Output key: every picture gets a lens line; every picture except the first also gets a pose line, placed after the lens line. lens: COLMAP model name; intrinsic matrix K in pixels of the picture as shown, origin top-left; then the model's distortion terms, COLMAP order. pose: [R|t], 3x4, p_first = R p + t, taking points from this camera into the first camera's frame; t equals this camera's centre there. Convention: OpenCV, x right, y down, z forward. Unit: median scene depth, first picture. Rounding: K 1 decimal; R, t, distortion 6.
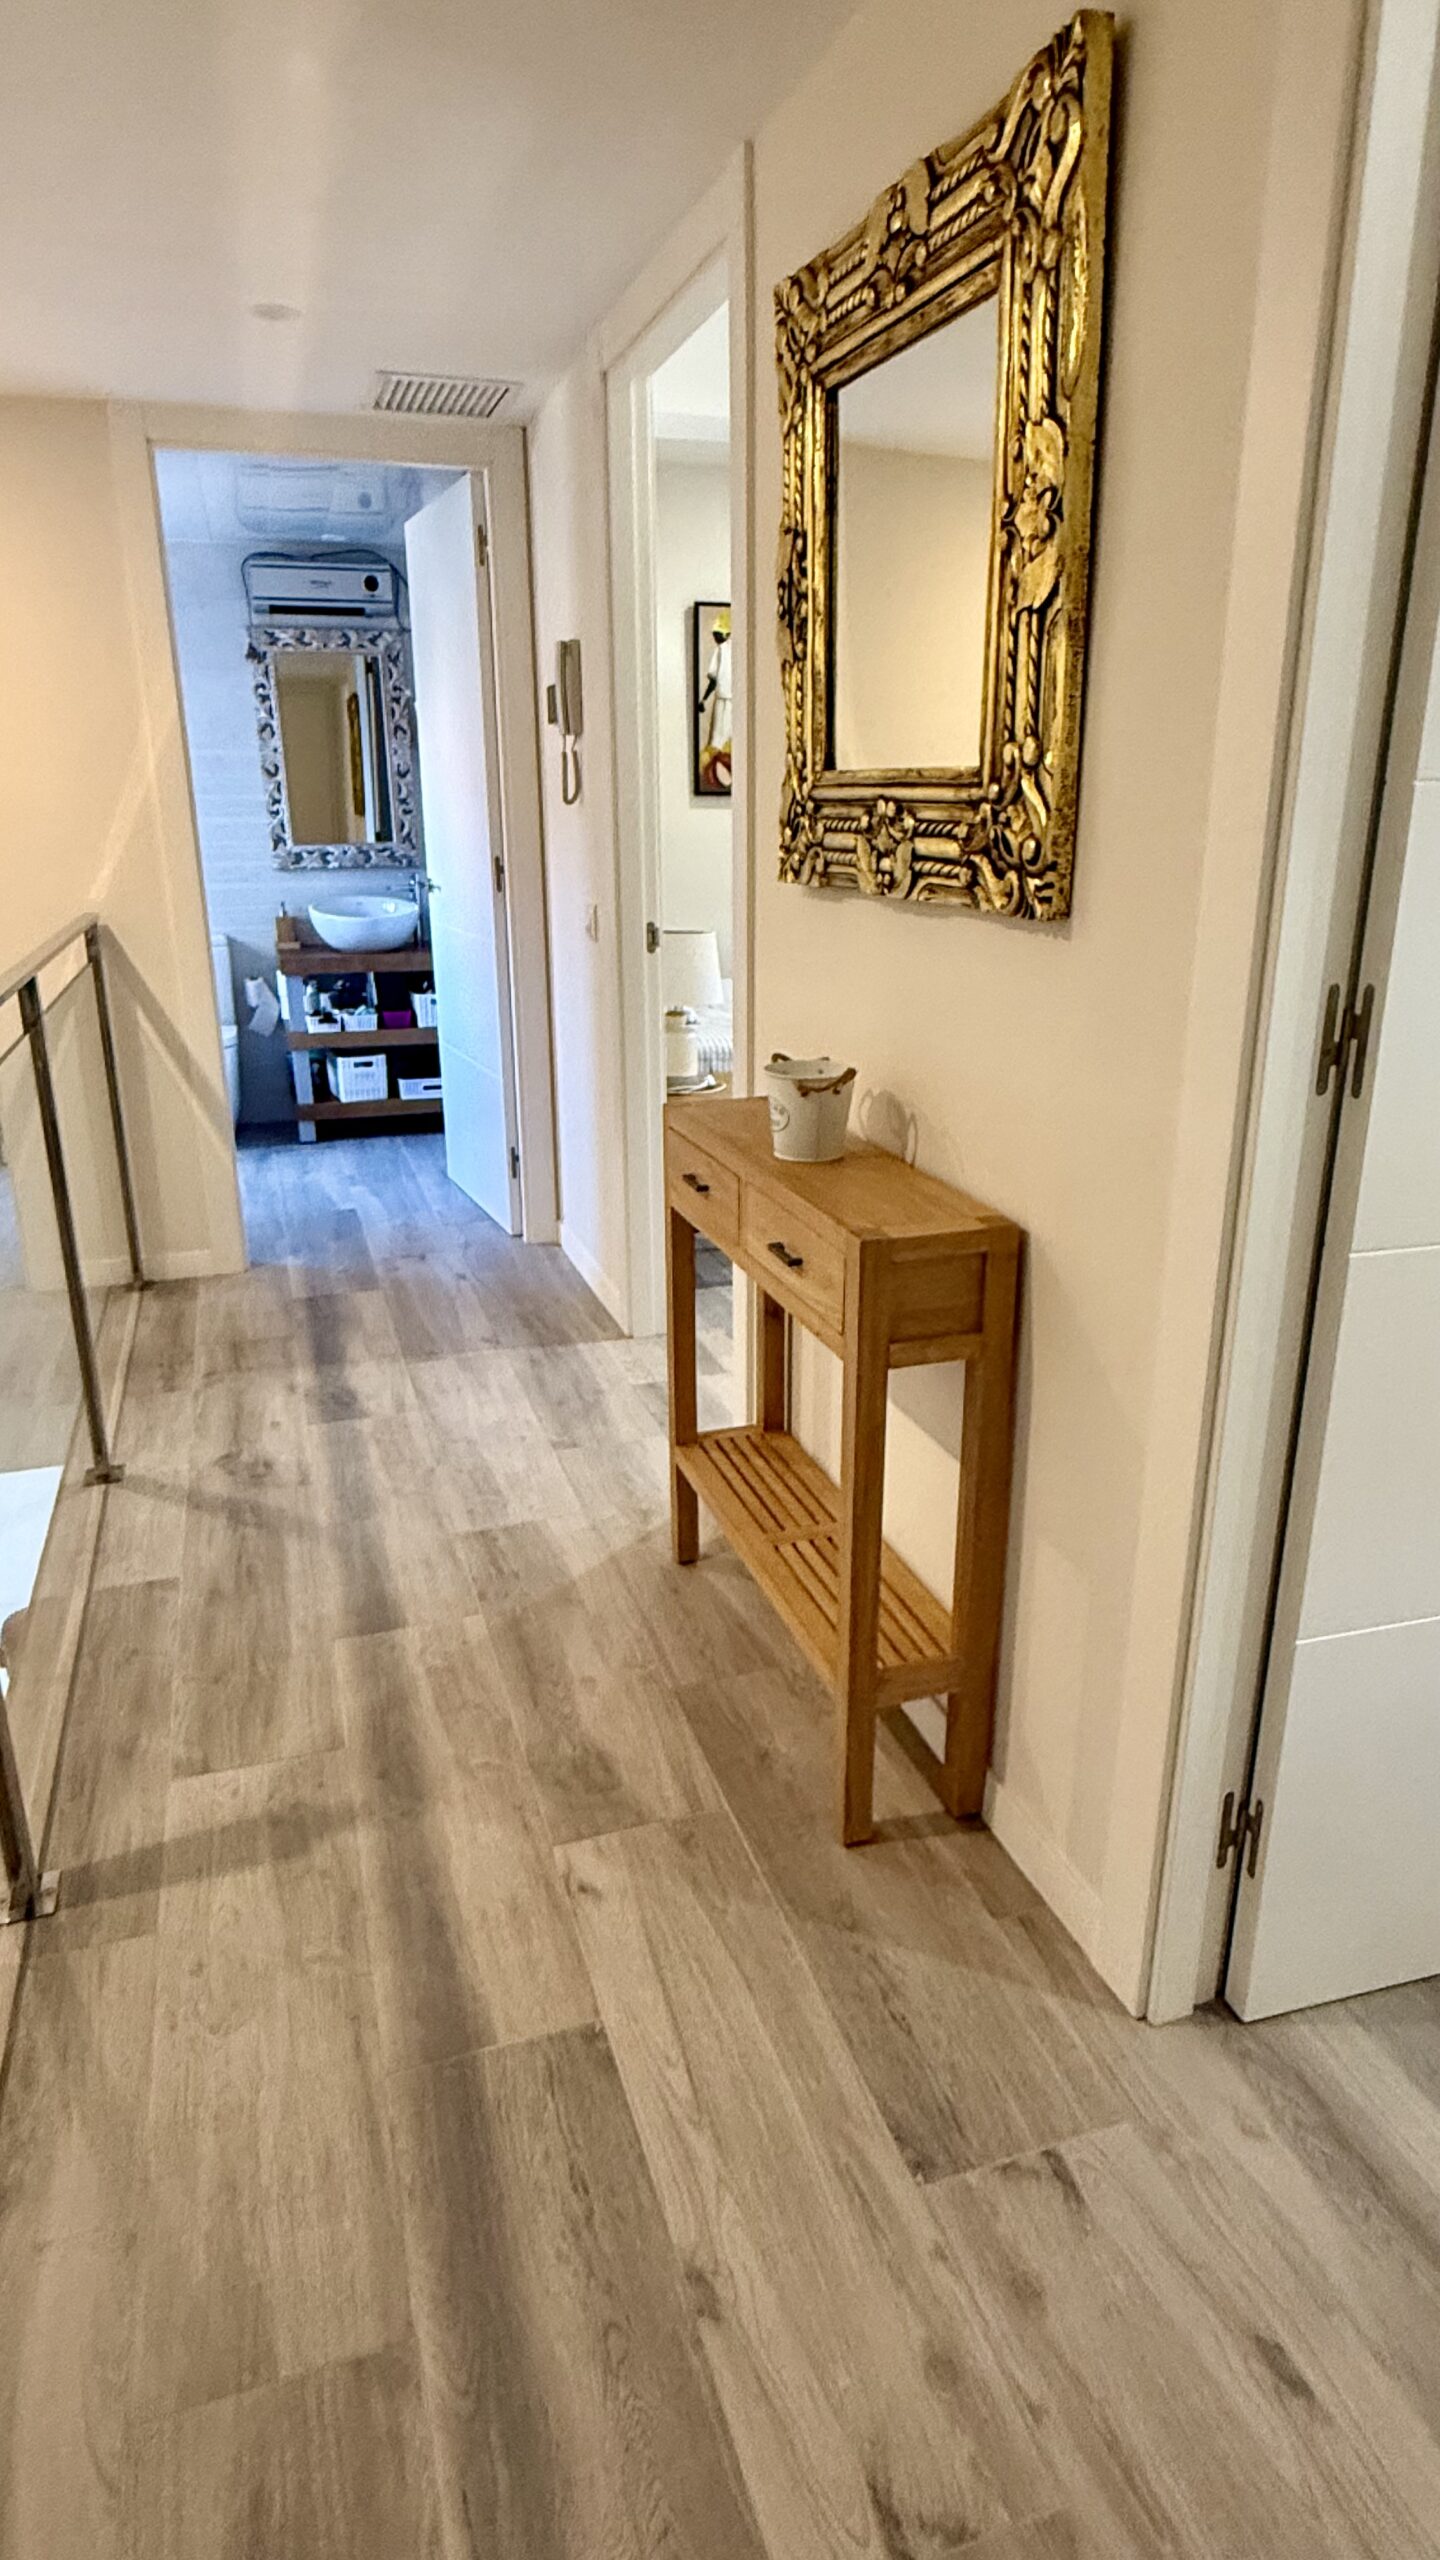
lens RADIAL K [[1461.8, 0, 724.0], [0, 1461.8, 1285.4], [0, 0, 1]] dist [-0.005738, -0.001444]
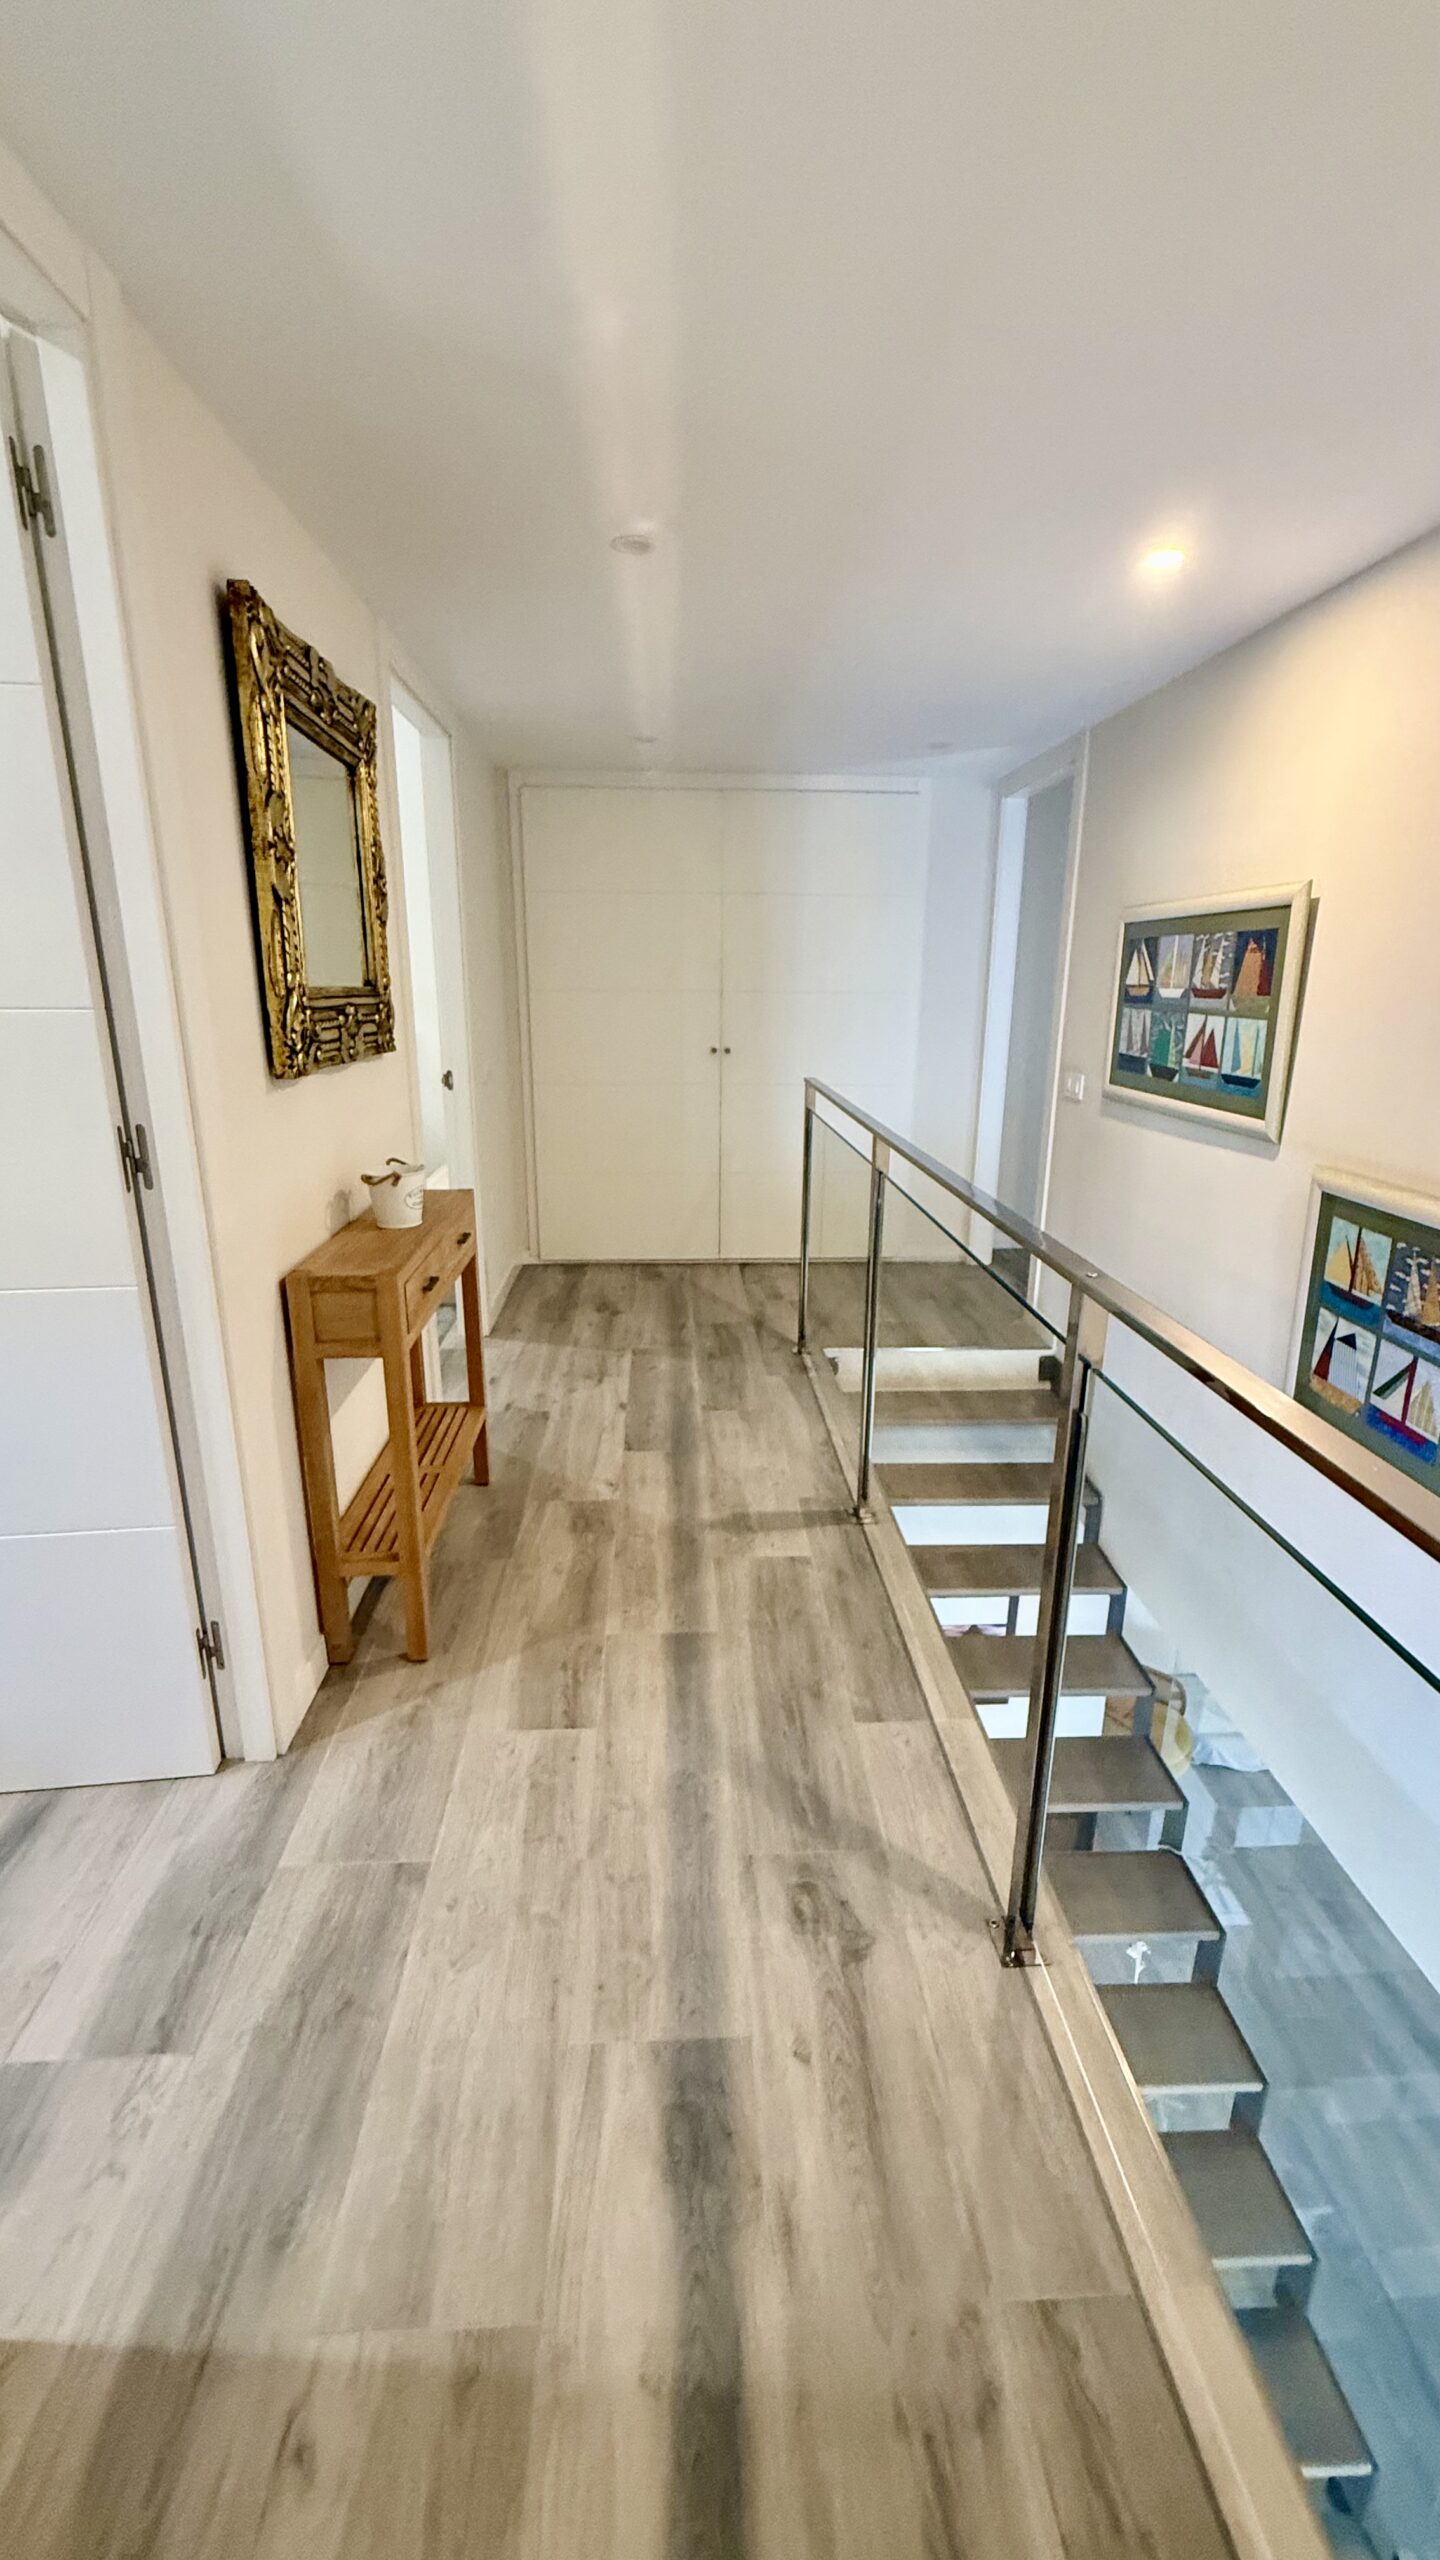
lens RADIAL K [[1026.8, 0, 718.4], [0, 1026.8, 1267.6], [0, 0, 1]] dist [-0.001087, 0.001310]
pose [[-0.966066, -0.071544, 0.248189, -0.606813], [0.080655, 0.829273, 0.552993, -0.695324], [-0.245380, 0.554245, -0.795362, 1.986820]]
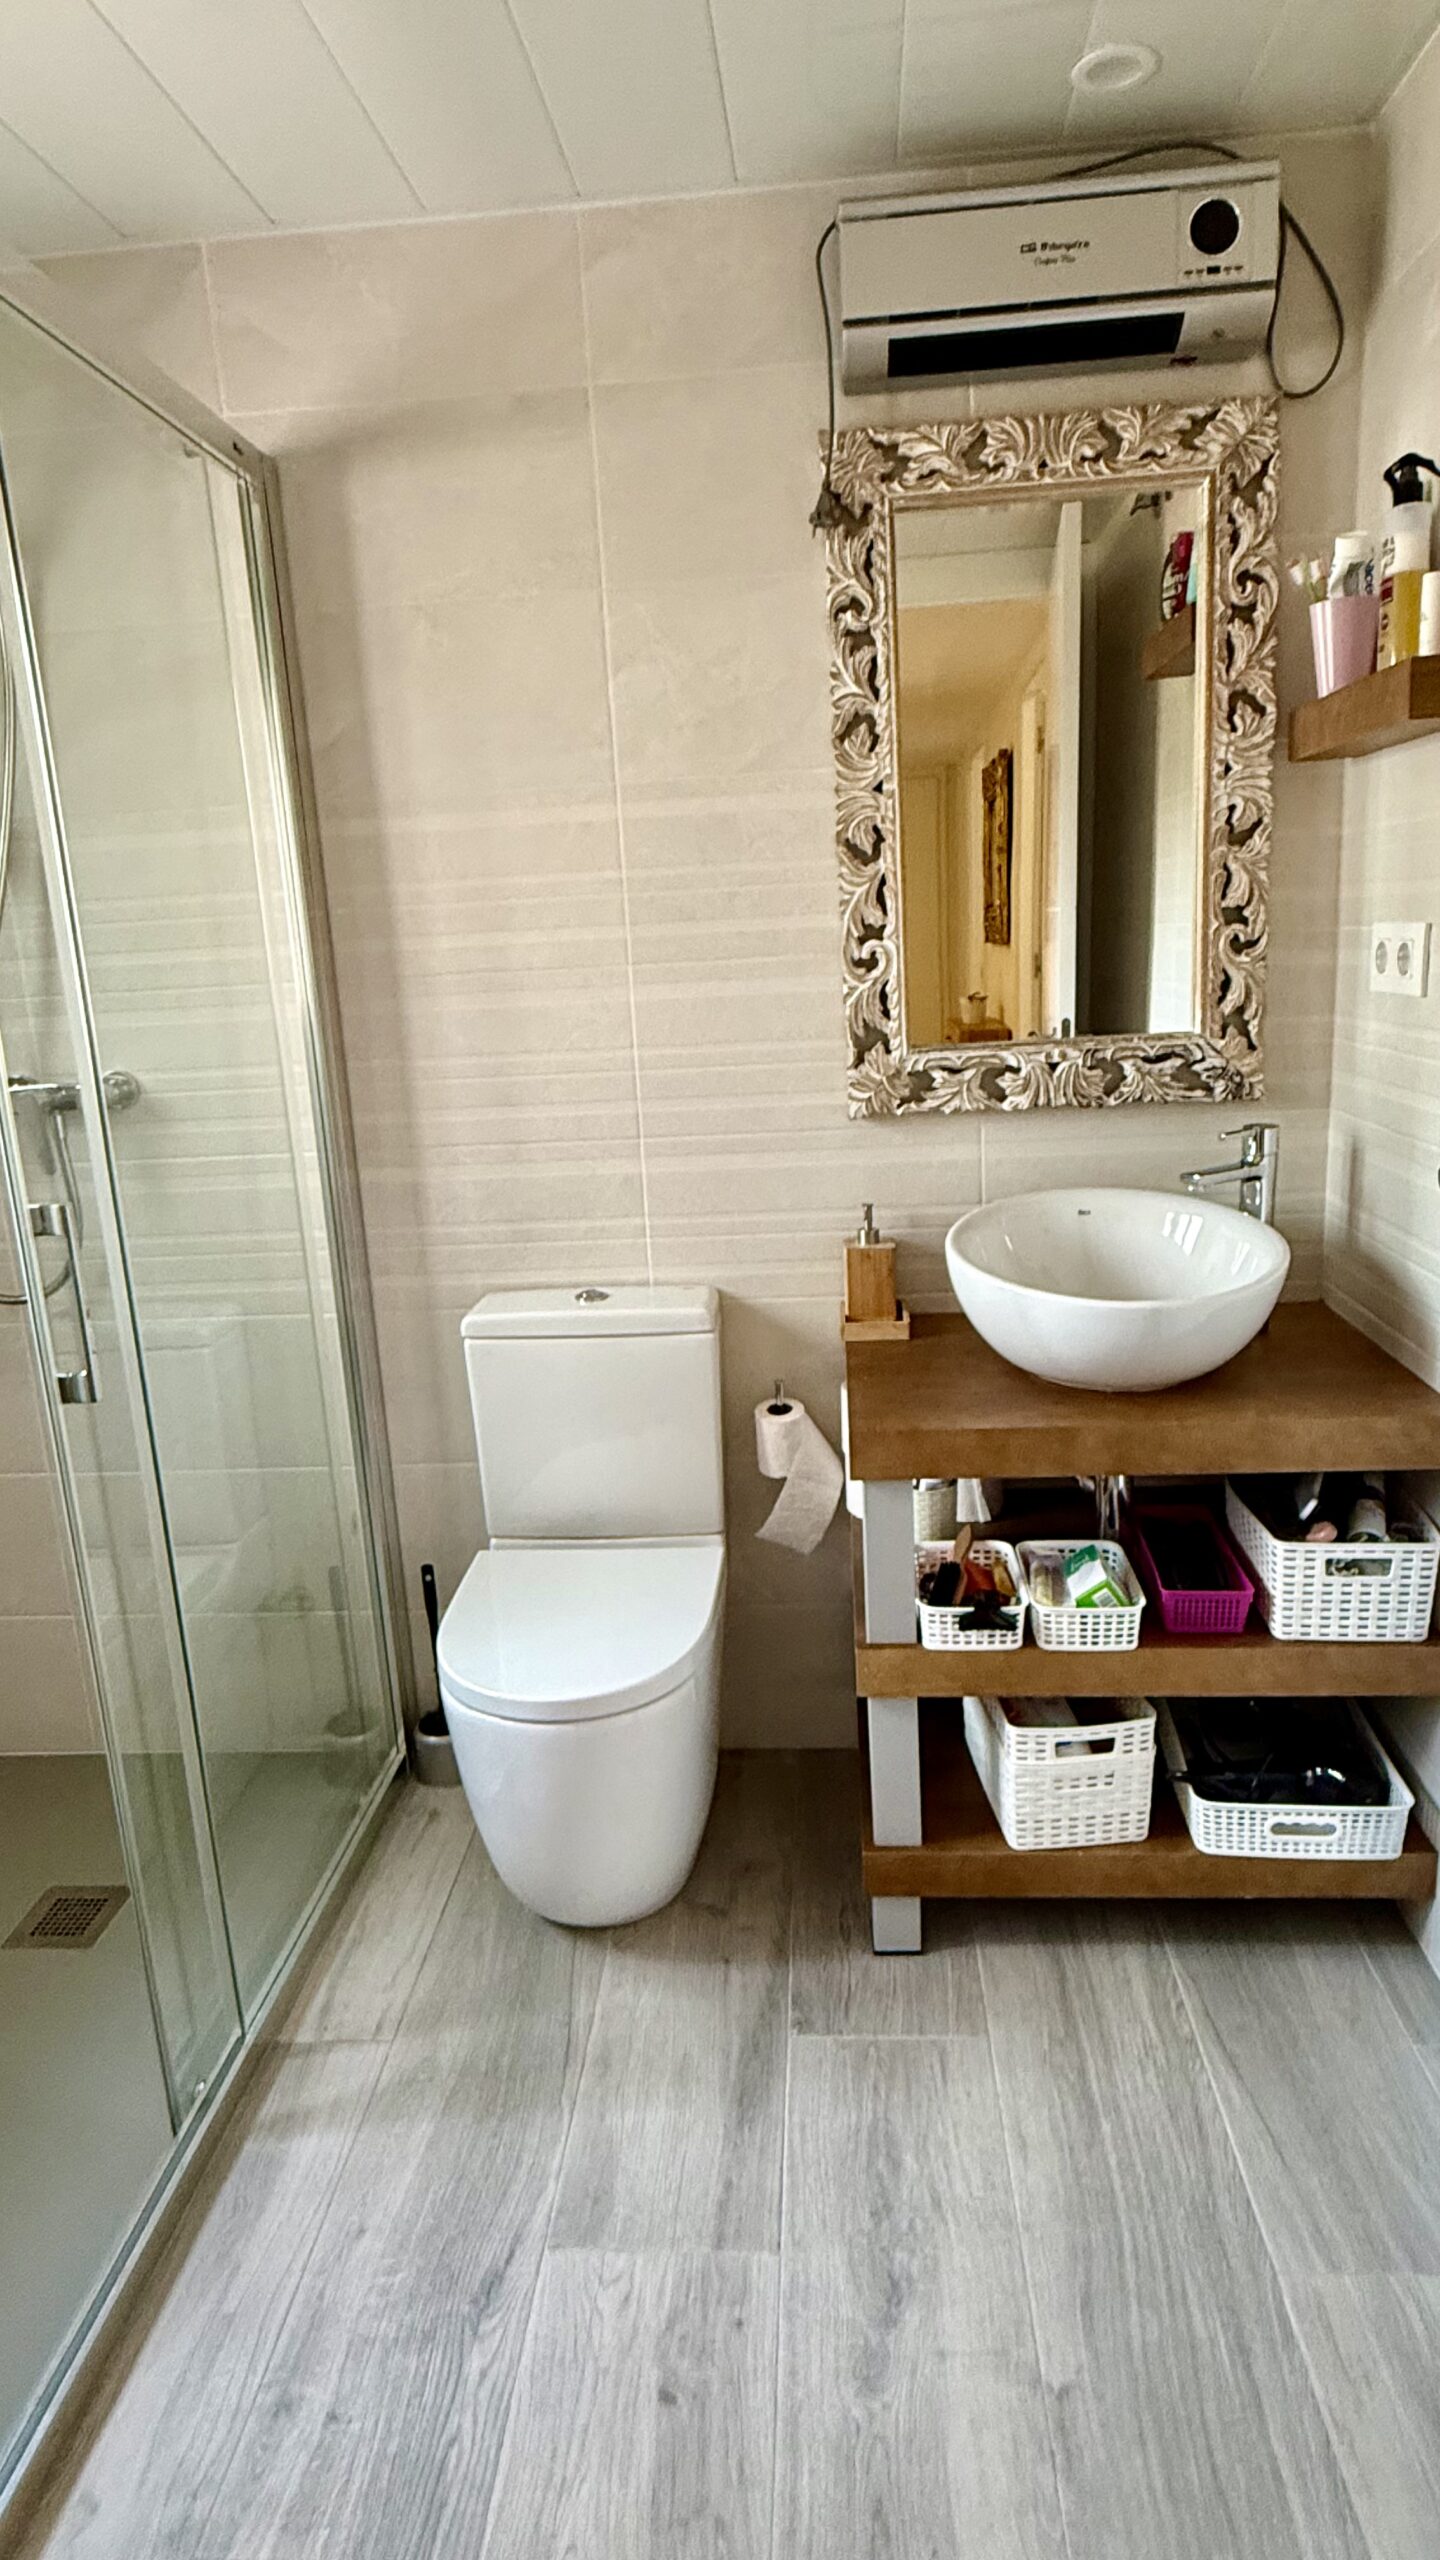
lens RADIAL K [[1461.8, 0, 717.9], [0, 1461.8, 1271.3], [0, 0, 1]] dist [-0.005738, -0.001444]
pose [[0.925547, 0.042895, -0.376195, -0.061240], [-0.073816, 0.994940, -0.068162, -0.066704], [0.371368, 0.090857, 0.924030, 0.199798]]
